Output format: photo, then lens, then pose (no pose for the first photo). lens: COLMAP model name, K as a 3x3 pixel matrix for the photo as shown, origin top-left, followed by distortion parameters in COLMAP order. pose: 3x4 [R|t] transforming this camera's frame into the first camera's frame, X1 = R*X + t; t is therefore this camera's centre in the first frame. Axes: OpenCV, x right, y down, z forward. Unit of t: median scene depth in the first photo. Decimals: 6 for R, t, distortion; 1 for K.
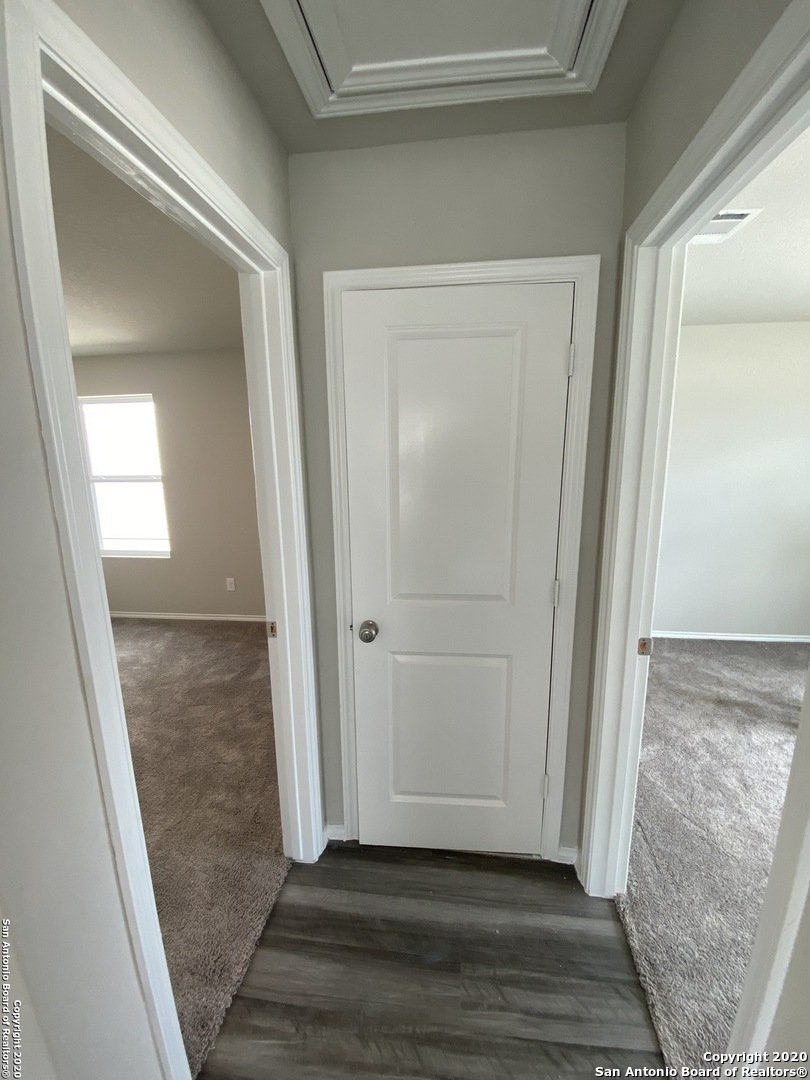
lens RADIAL K [[441.4, 0, 405.0], [0, 441.4, 540.0], [0, 0, 1]] dist [-0.008731, -0.000356]
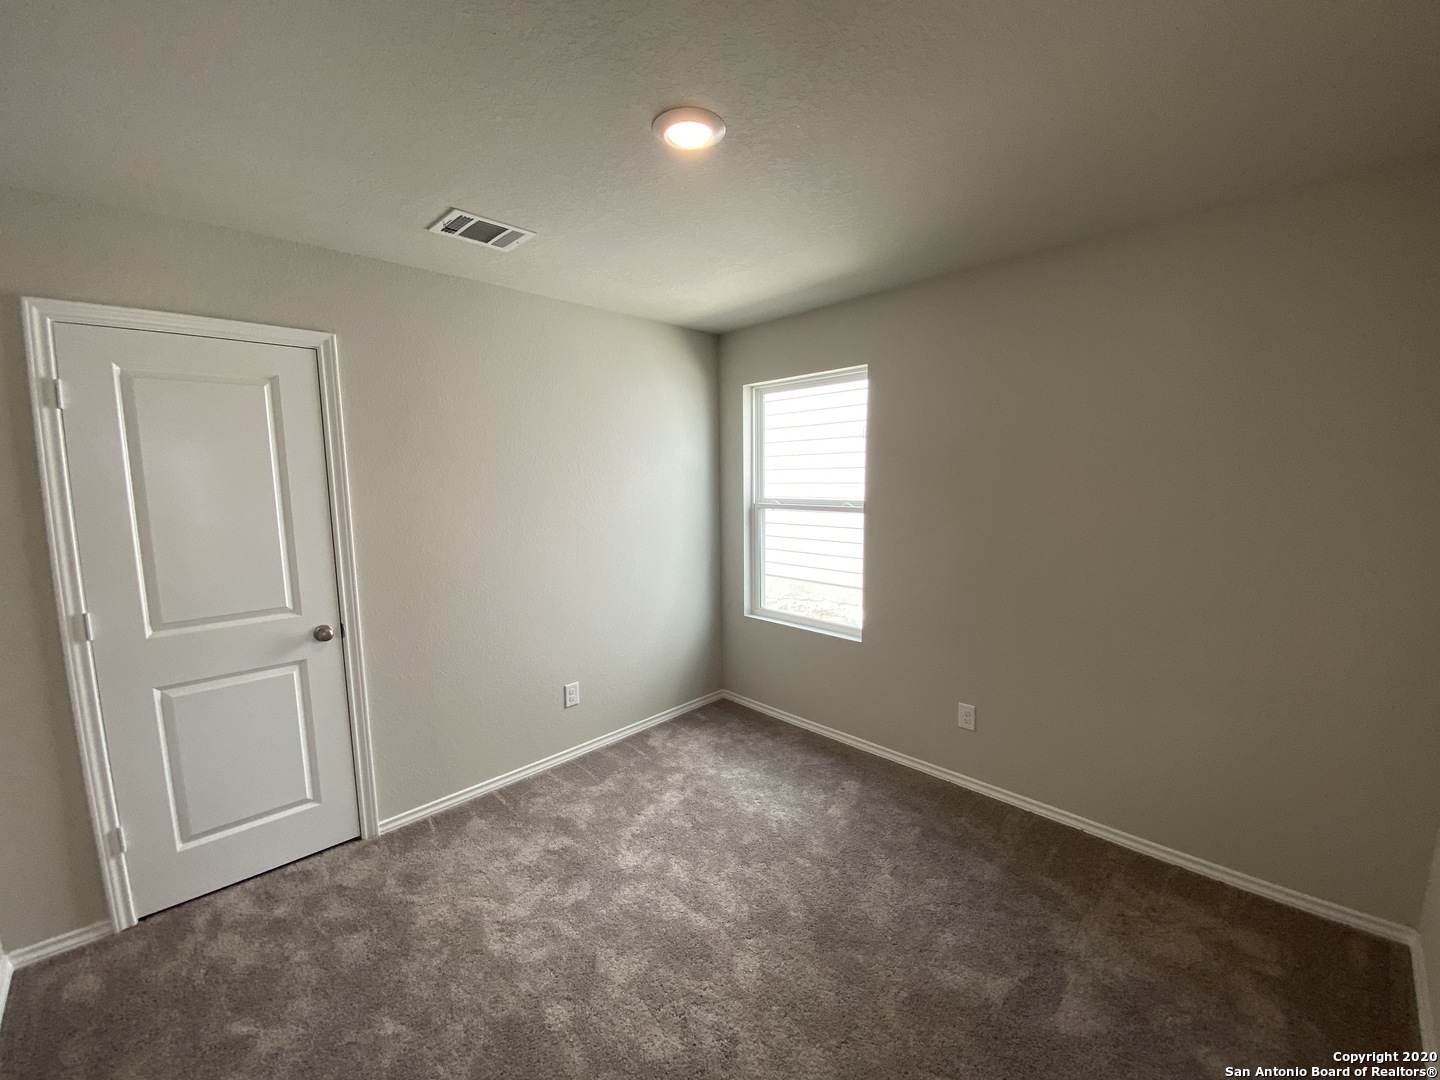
lens RADIAL K [[588.5, 0, 723.8], [0, 588.5, 548.9], [0, 0, 1]] dist [-0.008731, -0.000356]
pose [[0.794133, 0.087630, -0.601393, -0.270571], [-0.119847, 0.992699, -0.013610, -0.061007], [0.595809, 0.082883, 0.798838, 0.317185]]
